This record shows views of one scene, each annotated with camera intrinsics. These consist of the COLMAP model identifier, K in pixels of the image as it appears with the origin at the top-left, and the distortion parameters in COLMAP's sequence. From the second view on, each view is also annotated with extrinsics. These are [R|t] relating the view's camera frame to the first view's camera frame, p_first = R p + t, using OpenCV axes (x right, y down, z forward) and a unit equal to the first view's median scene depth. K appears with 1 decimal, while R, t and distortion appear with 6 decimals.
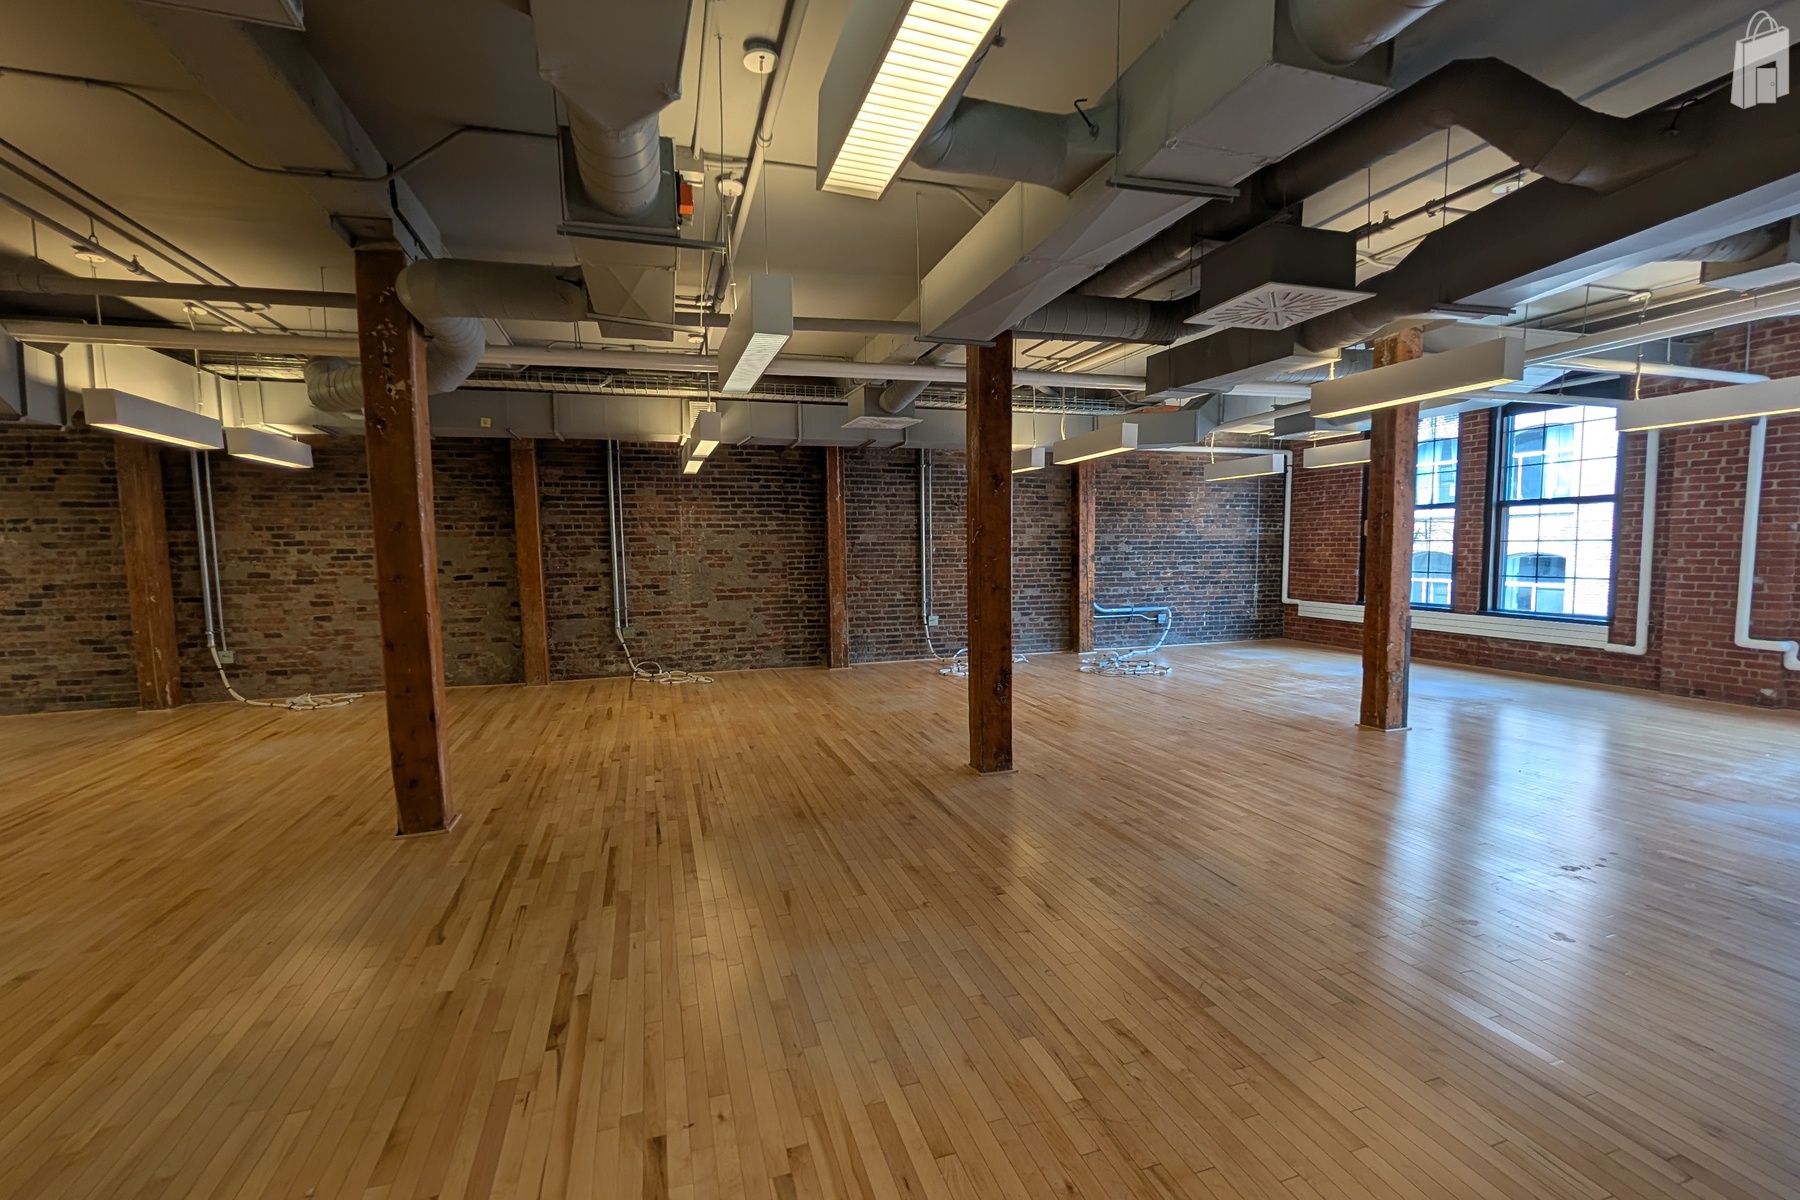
lens RADIAL K [[774.8, 0, 900.5], [0, 774.8, 608.3], [0, 0, 1]] dist [-0.001676, 0.001072]
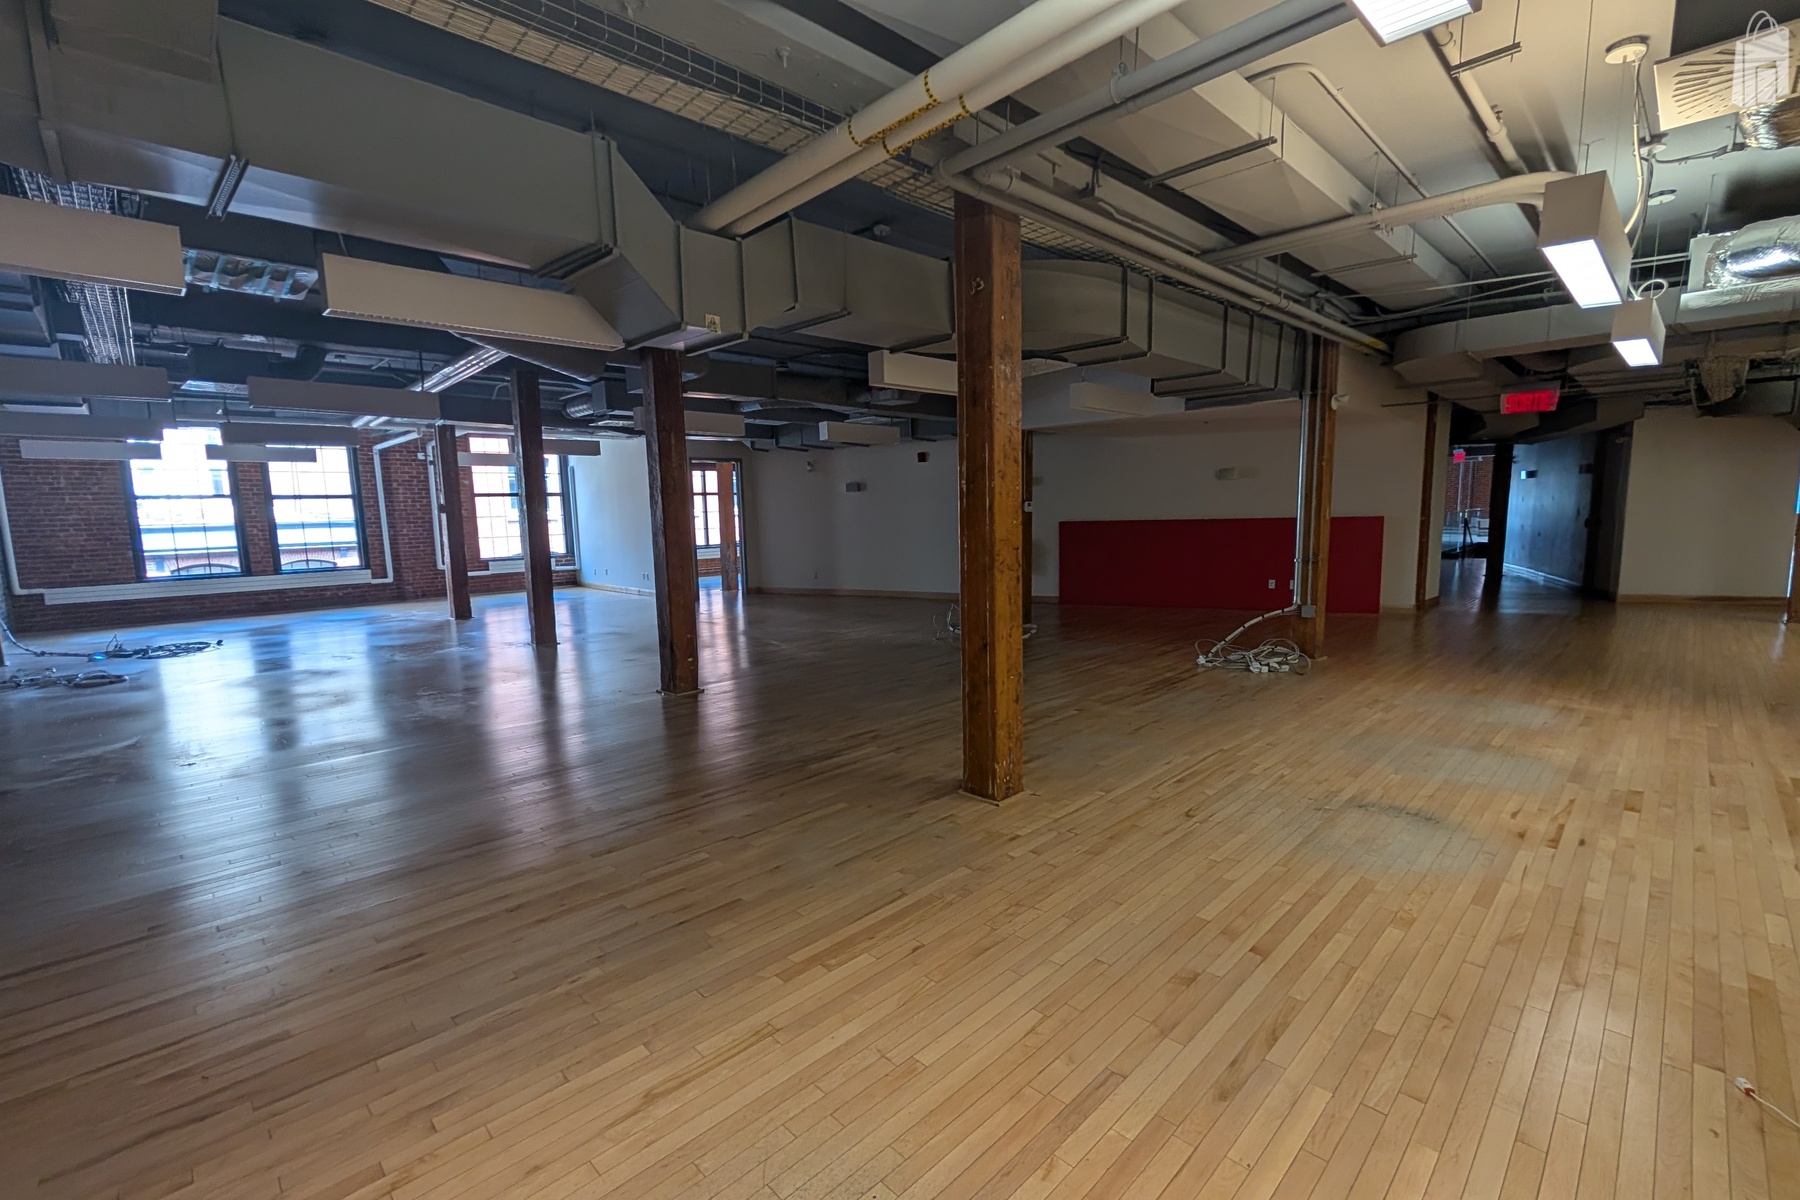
lens RADIAL K [[774.8, 0, 900.5], [0, 774.8, 608.3], [0, 0, 1]] dist [-0.001676, 0.001072]
pose [[-0.443885, -0.091572, 0.891393, -1.145302], [0.103462, 0.982874, 0.152490, -0.032418], [-0.890091, 0.159913, -0.426809, 0.660165]]
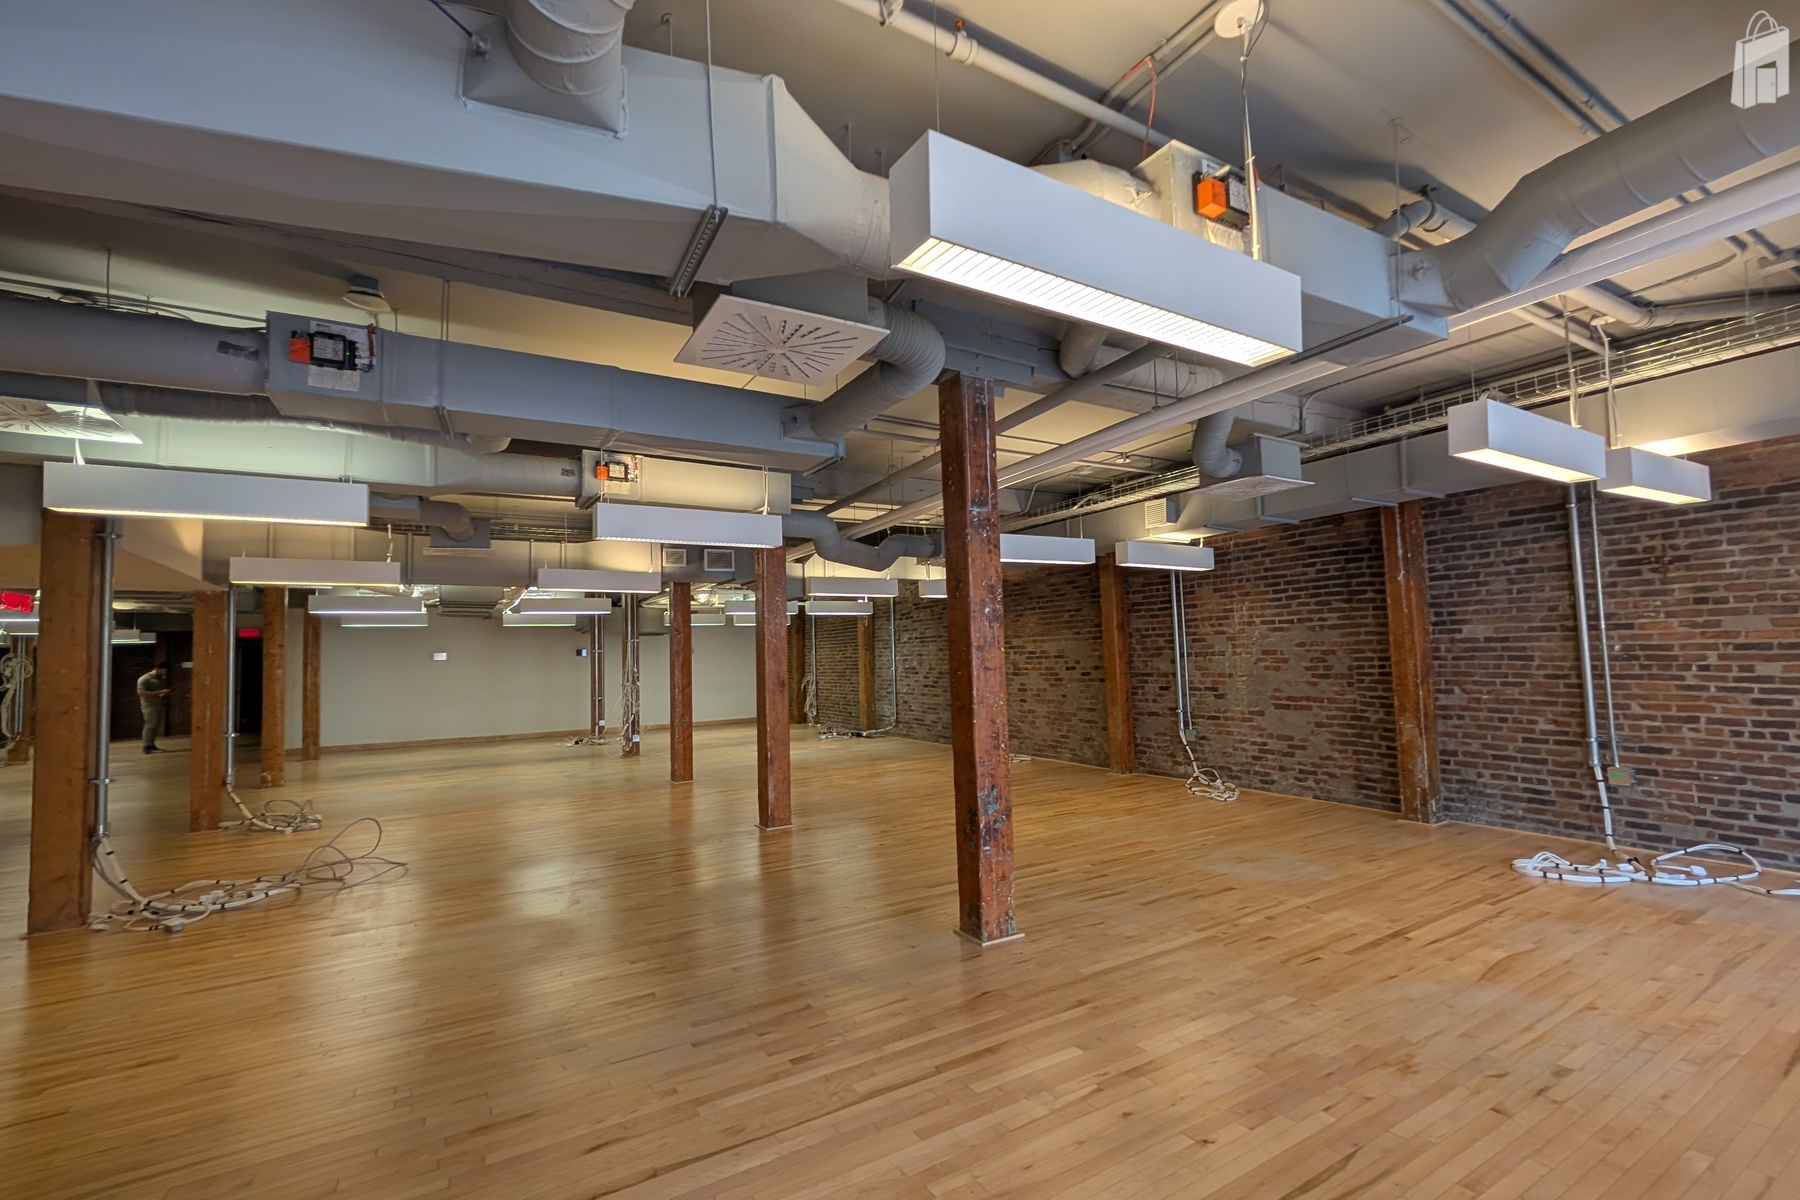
lens RADIAL K [[774.8, 0, 900.5], [0, 774.8, 608.3], [0, 0, 1]] dist [-0.001676, 0.001072]
pose [[0.222151, -0.053377, -0.973550, 0.587259], [-0.055737, 0.996172, -0.067336, -0.046531], [0.973418, 0.069221, 0.218326, 0.463911]]
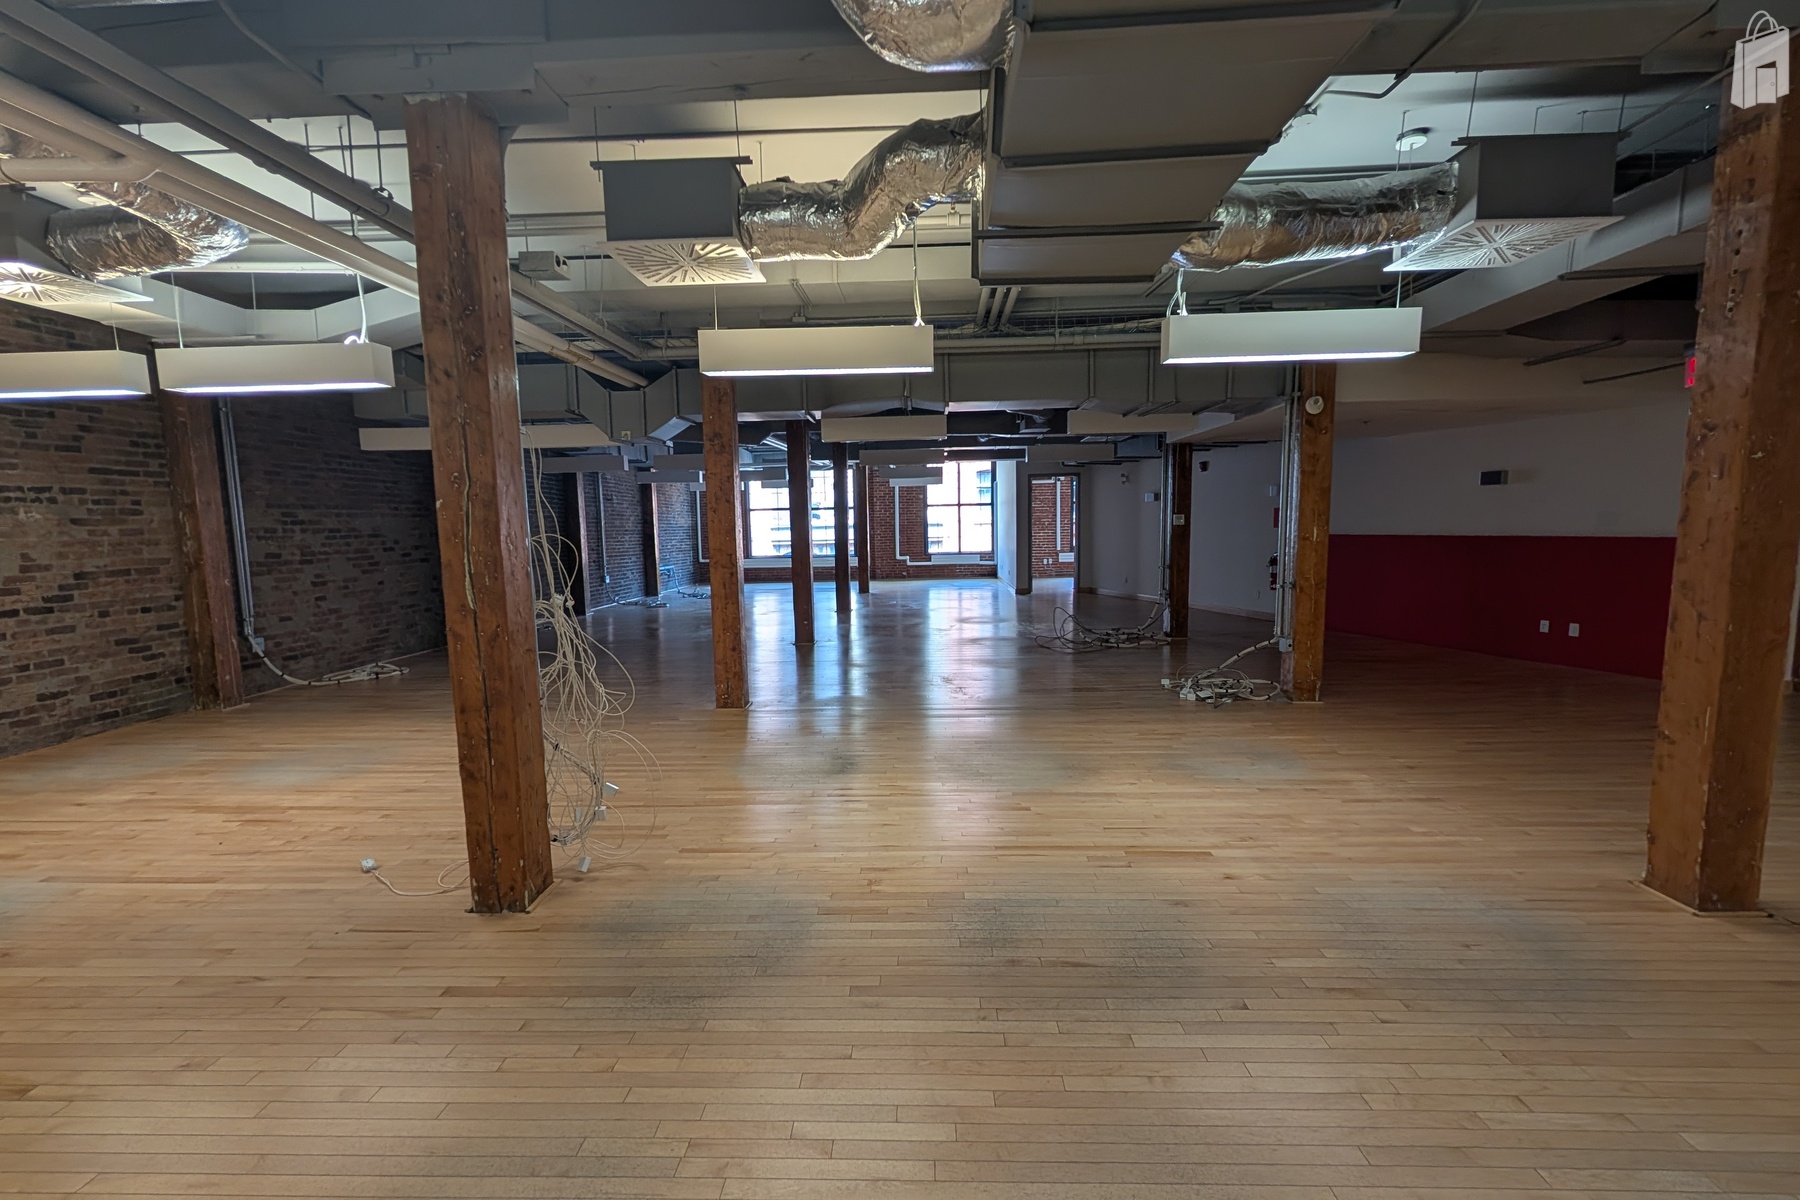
lens RADIAL K [[774.8, 0, 900.5], [0, 774.8, 608.3], [0, 0, 1]] dist [-0.001676, 0.001072]
pose [[0.346769, -0.097608, 0.932858, -1.417886], [0.093816, 0.993192, 0.069046, 0.027034], [-0.933247, 0.063574, 0.353566, -0.043914]]
